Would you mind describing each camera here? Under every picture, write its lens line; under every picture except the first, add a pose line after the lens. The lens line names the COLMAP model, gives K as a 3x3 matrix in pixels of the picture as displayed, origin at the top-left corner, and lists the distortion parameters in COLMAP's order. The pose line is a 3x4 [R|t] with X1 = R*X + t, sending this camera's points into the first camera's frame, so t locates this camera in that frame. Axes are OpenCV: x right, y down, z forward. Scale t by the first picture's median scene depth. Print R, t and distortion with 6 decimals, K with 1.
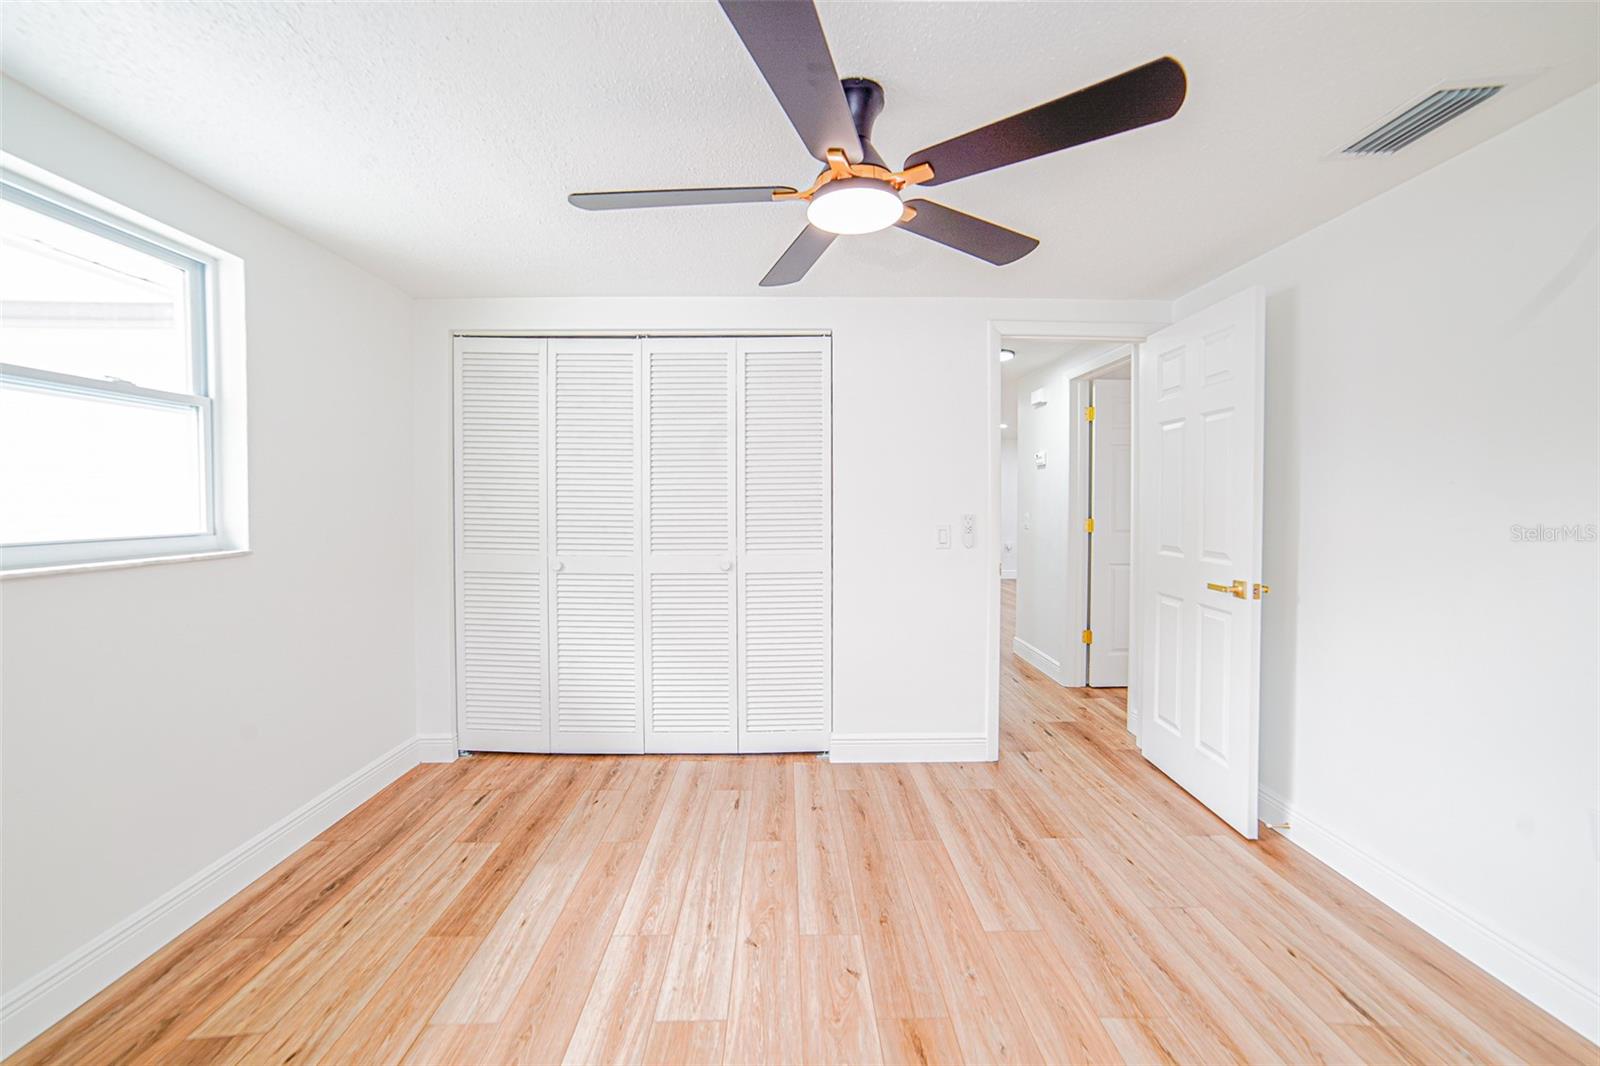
lens RADIAL K [[677.1, 0, 795.5], [0, 677.1, 515.0], [0, 0, 1]] dist [0.000198, 0.000434]
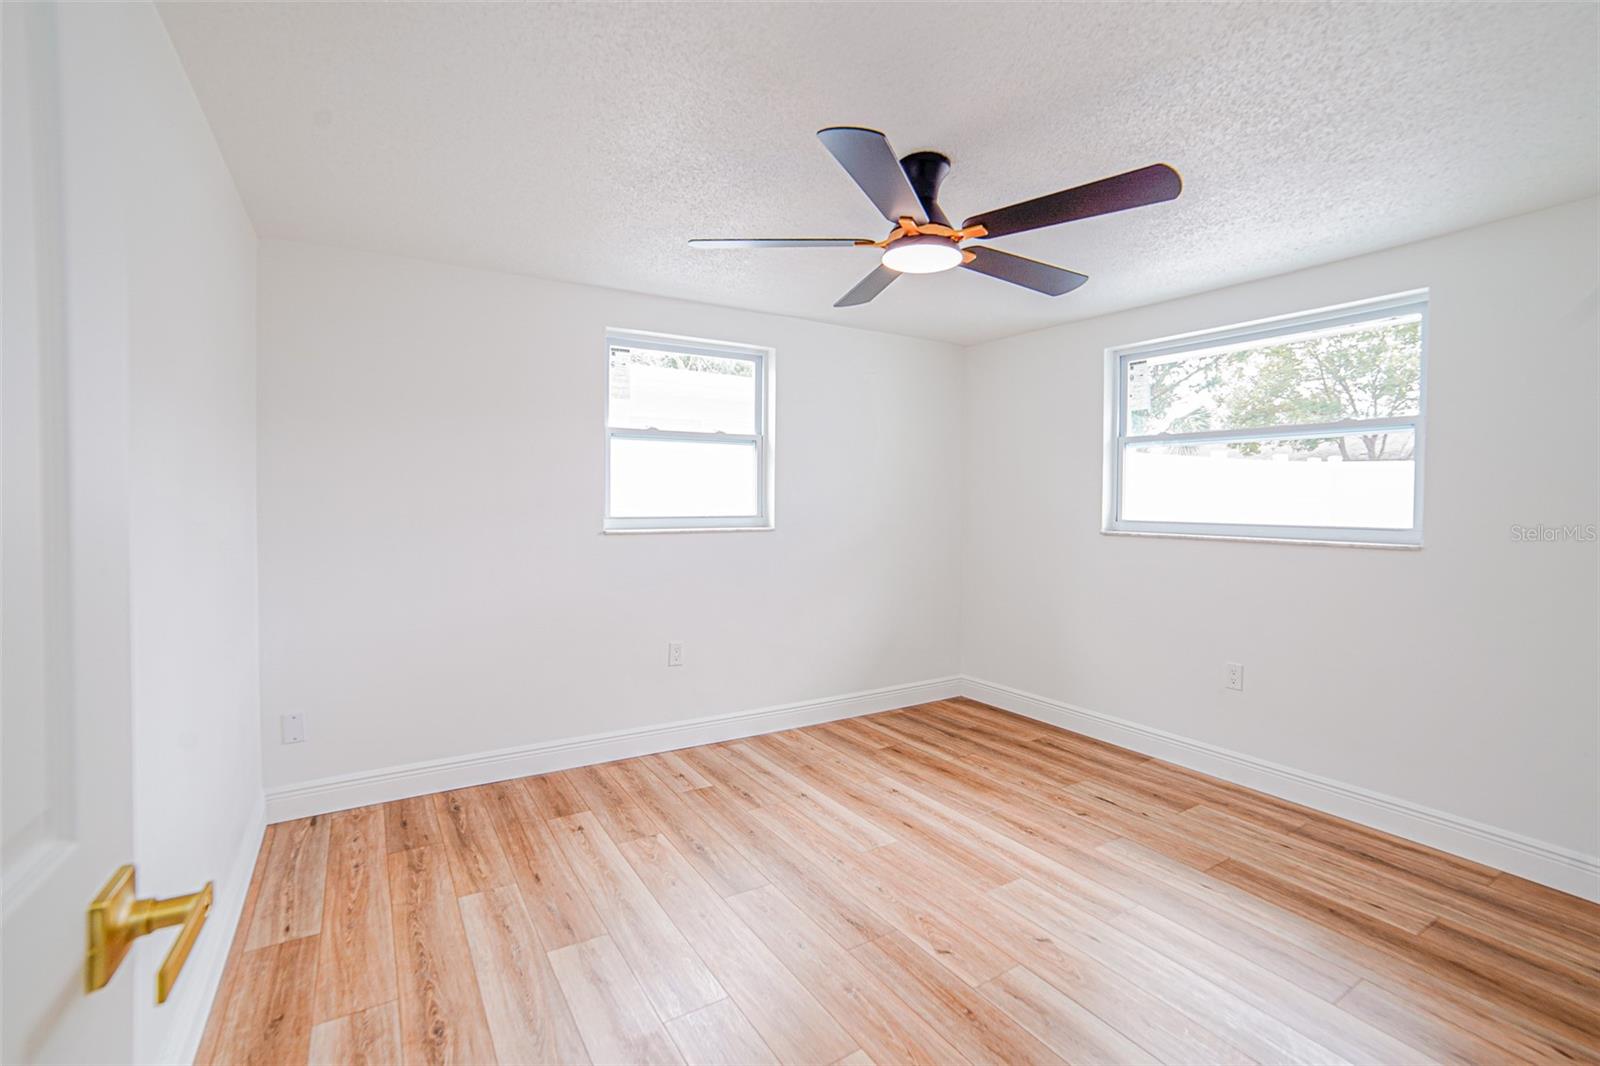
lens RADIAL K [[677.1, 0, 795.5], [0, 677.1, 515.0], [0, 0, 1]] dist [0.000198, 0.000434]
pose [[-0.859991, 0.009657, -0.510217, 0.738946], [-0.024085, 0.997939, 0.059485, -0.049253], [0.509740, 0.063445, -0.857986, 1.589721]]
